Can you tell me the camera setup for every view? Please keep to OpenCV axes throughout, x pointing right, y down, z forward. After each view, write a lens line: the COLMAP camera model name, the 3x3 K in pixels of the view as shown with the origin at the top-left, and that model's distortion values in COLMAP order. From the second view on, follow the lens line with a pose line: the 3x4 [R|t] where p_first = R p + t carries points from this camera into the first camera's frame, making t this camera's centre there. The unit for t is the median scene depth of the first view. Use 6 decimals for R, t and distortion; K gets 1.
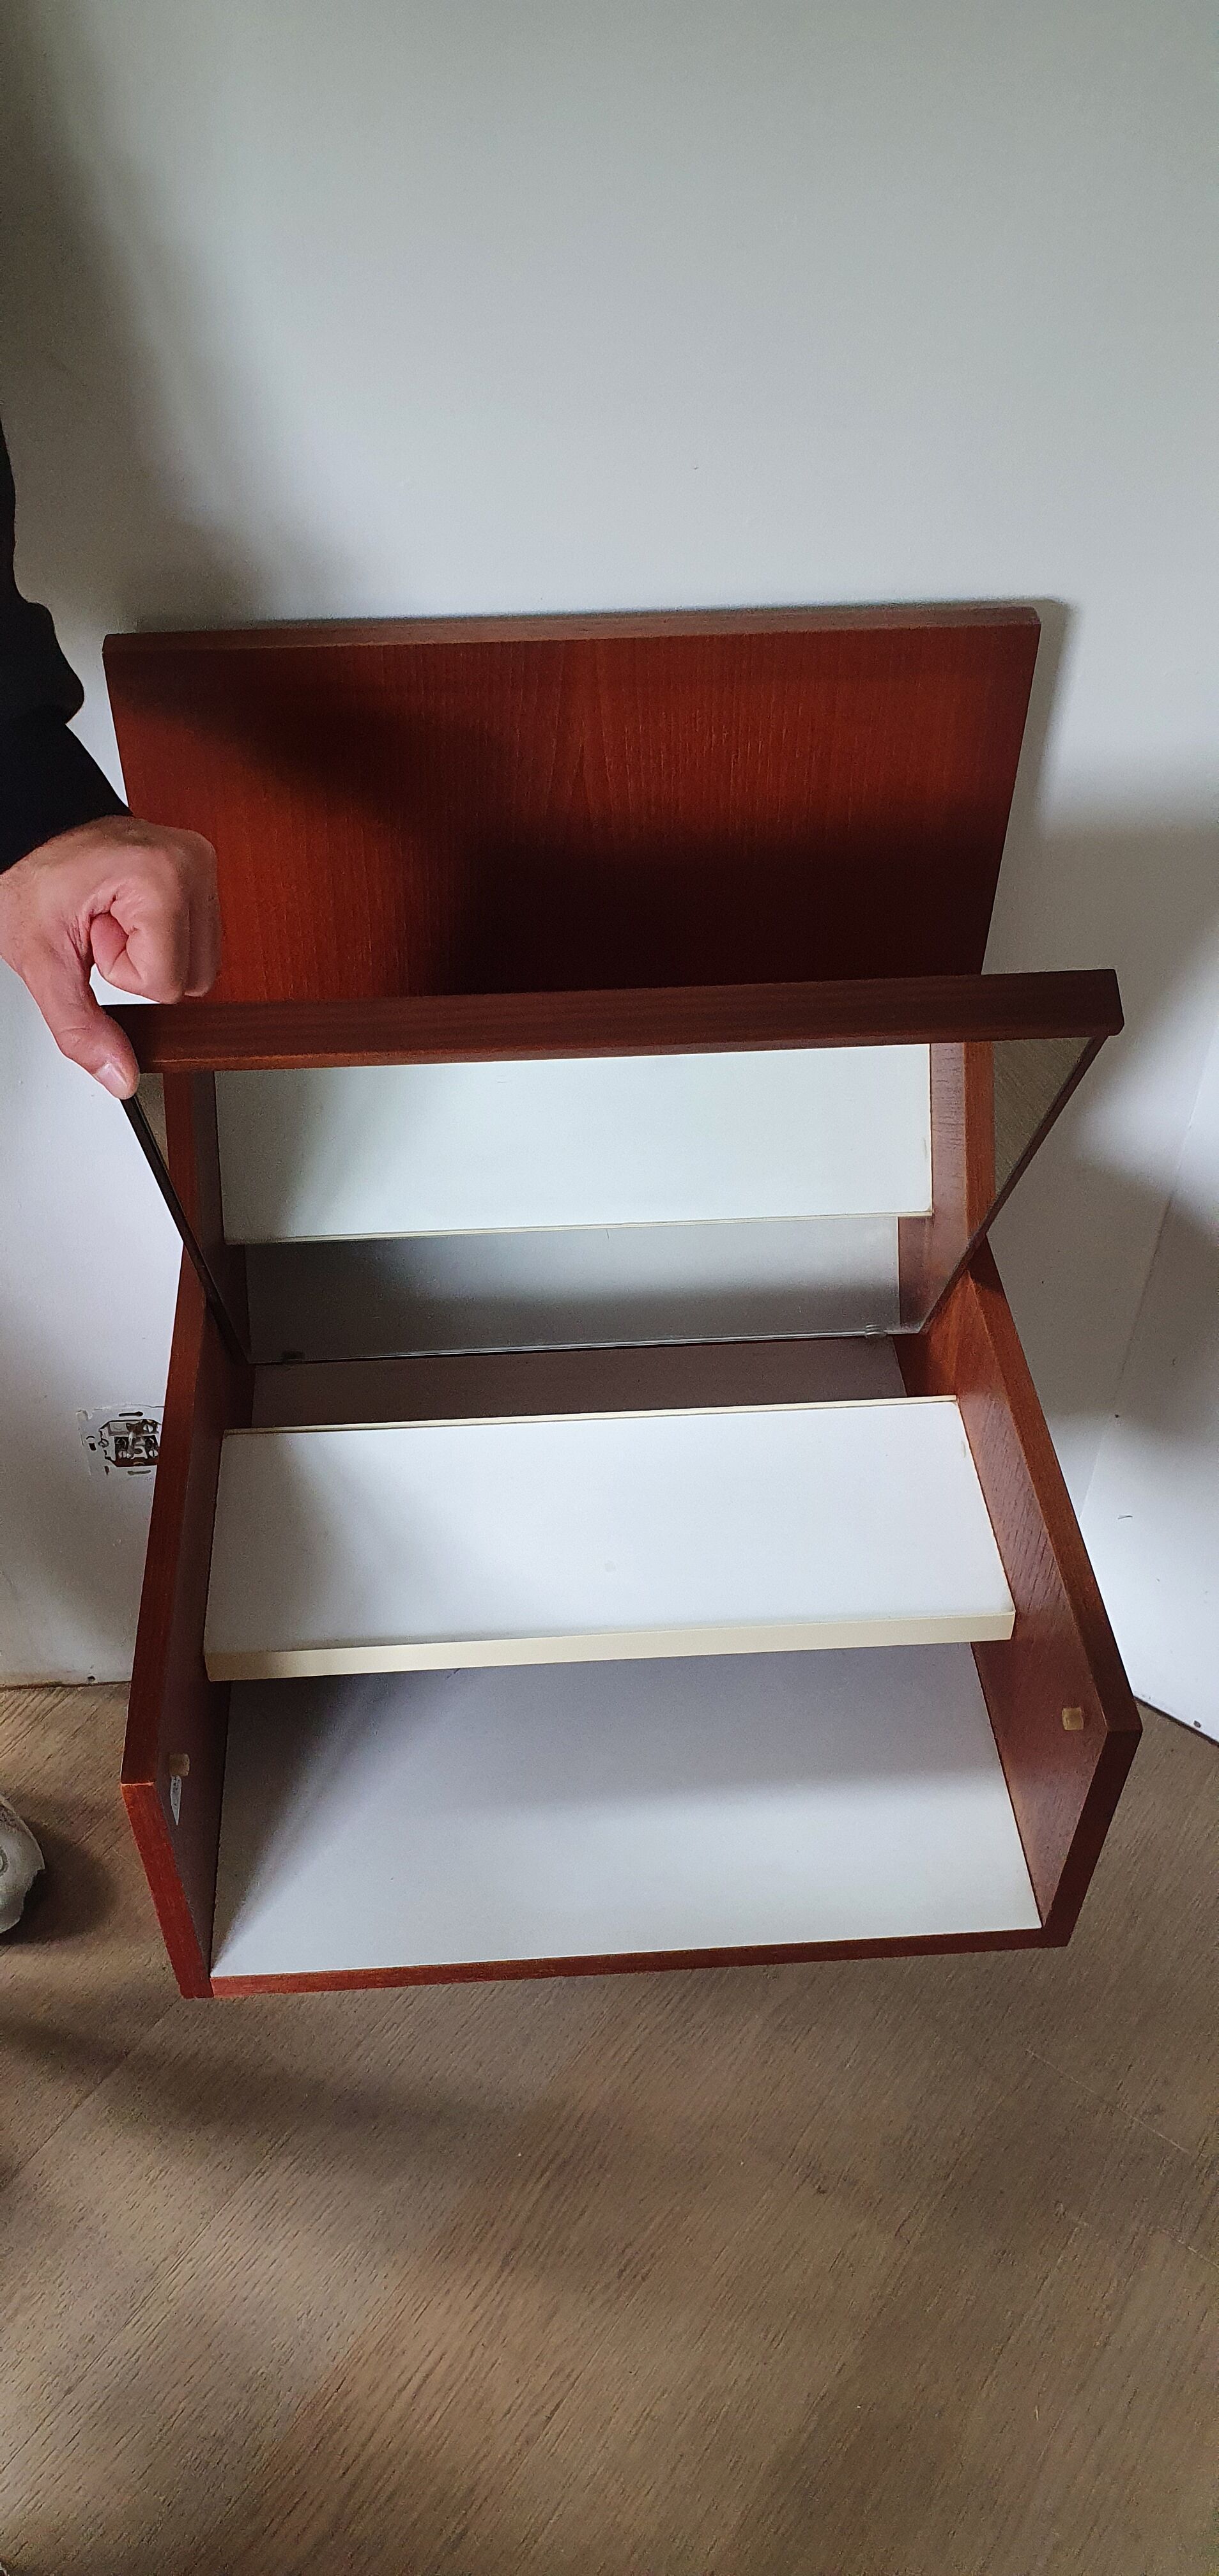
lens RADIAL K [[2024.7, 0, 591.7], [0, 2024.7, 1283.2], [0, 0, 1]] dist [-0.034128, 0.061896]
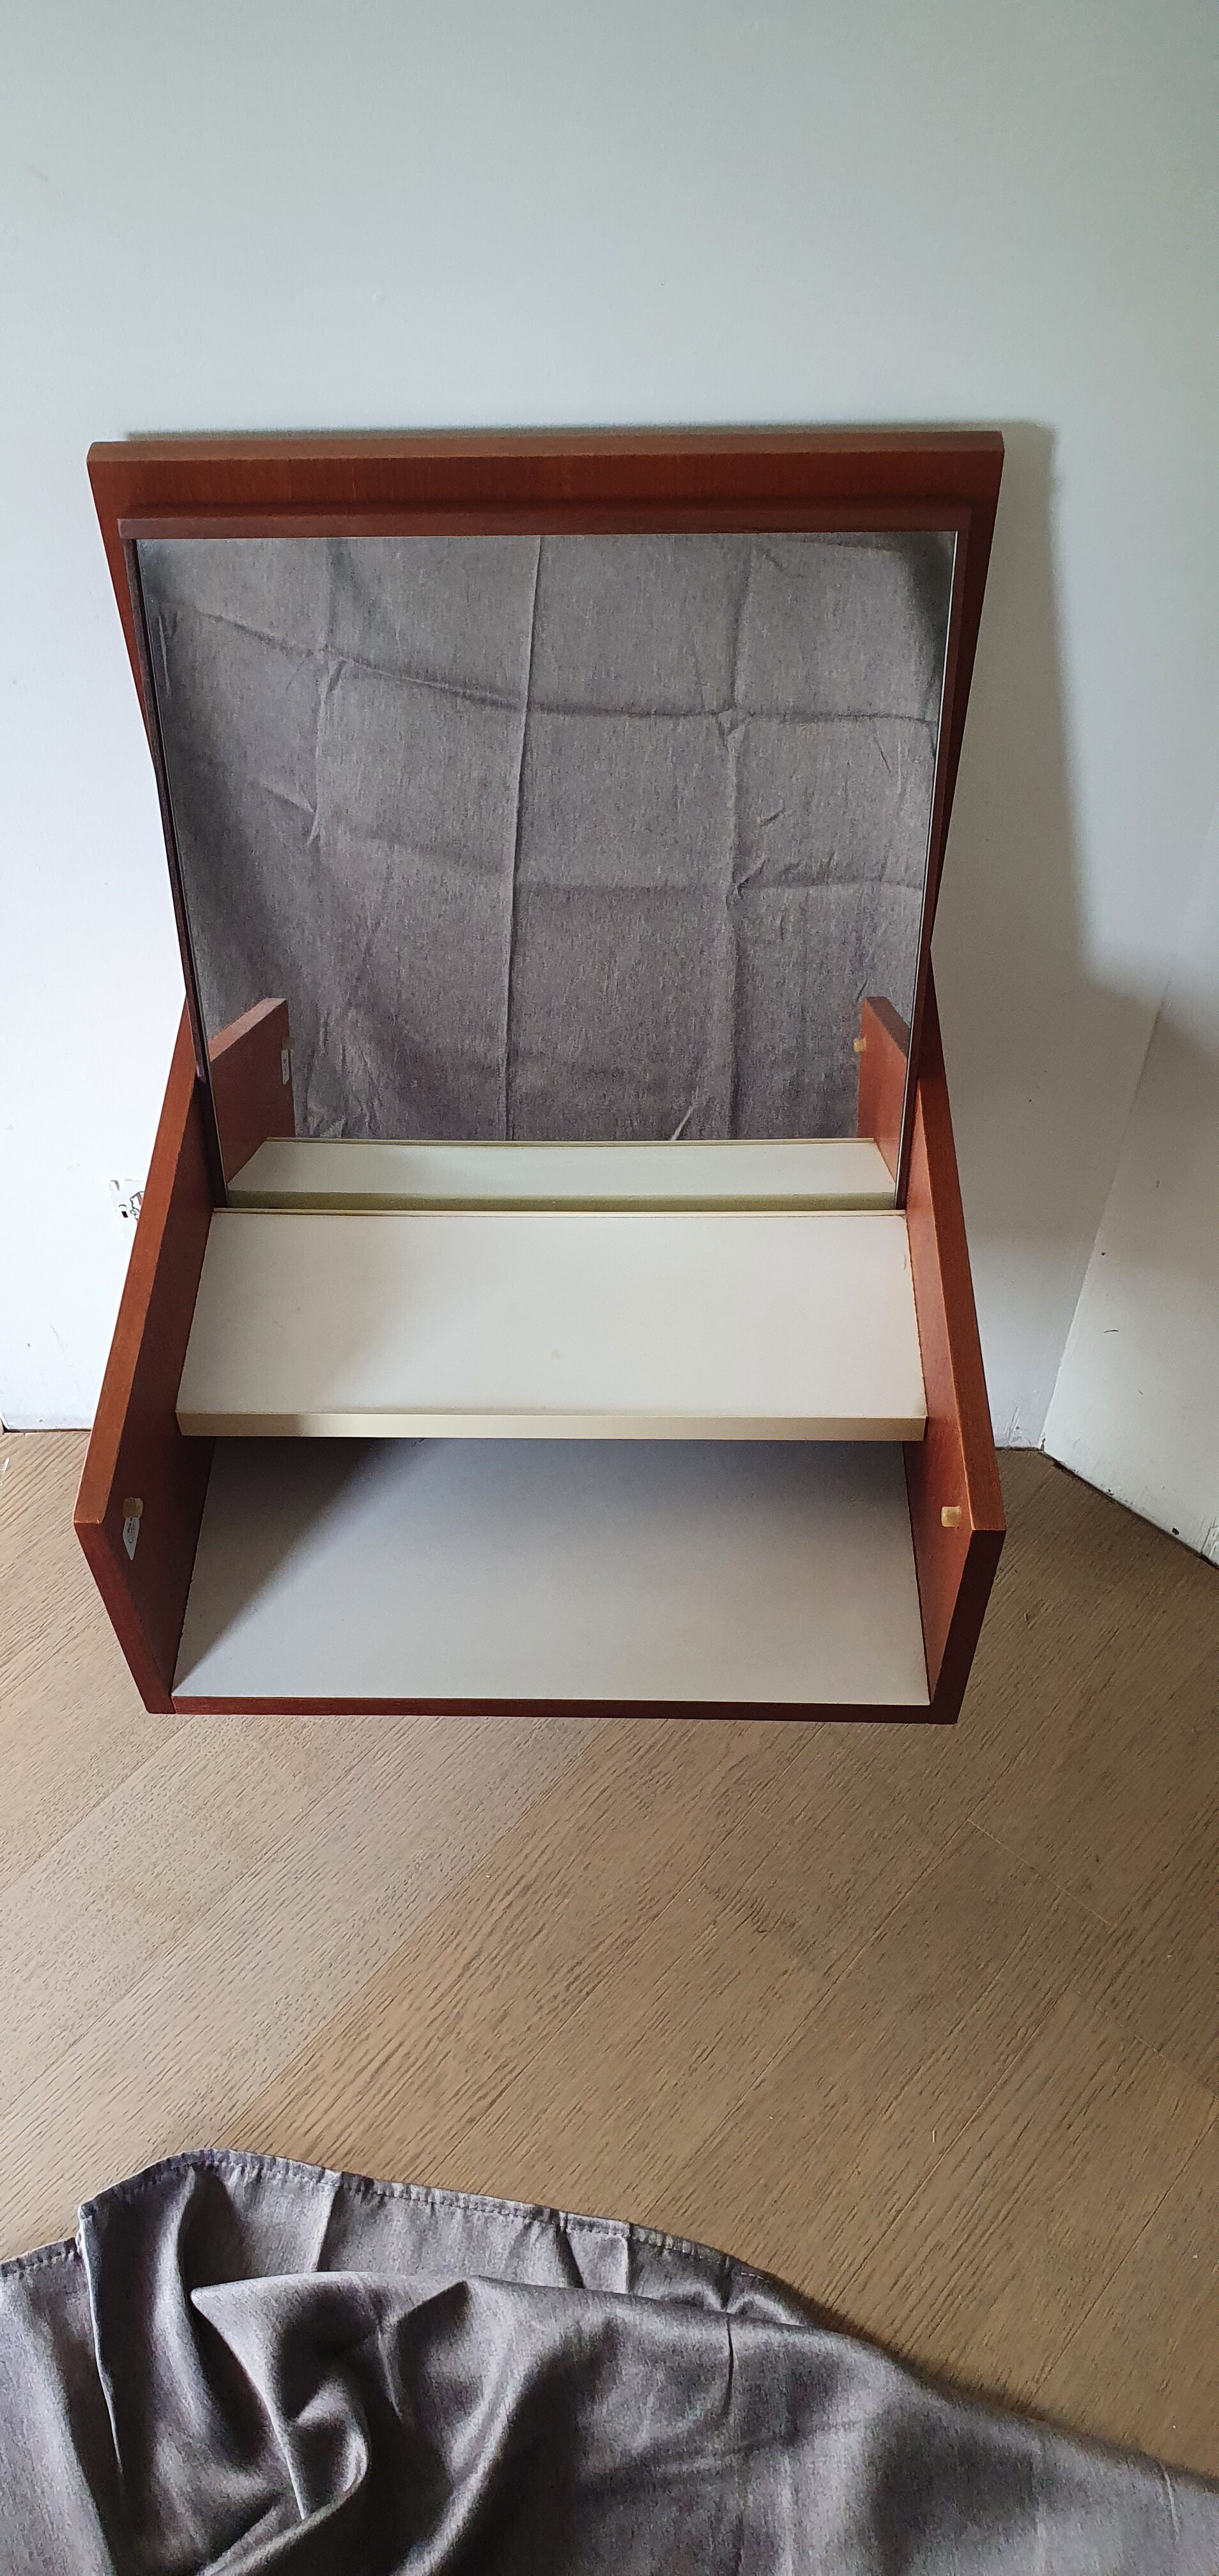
lens RADIAL K [[2024.7, 0, 585.0], [0, 2024.7, 1291.0], [0, 0, 1]] dist [-0.034128, 0.061896]
pose [[0.995389, 0.052521, -0.080261, 0.093942], [-0.043036, 0.992358, 0.115640, -0.013891], [0.085721, -0.111653, 0.990043, -0.048926]]
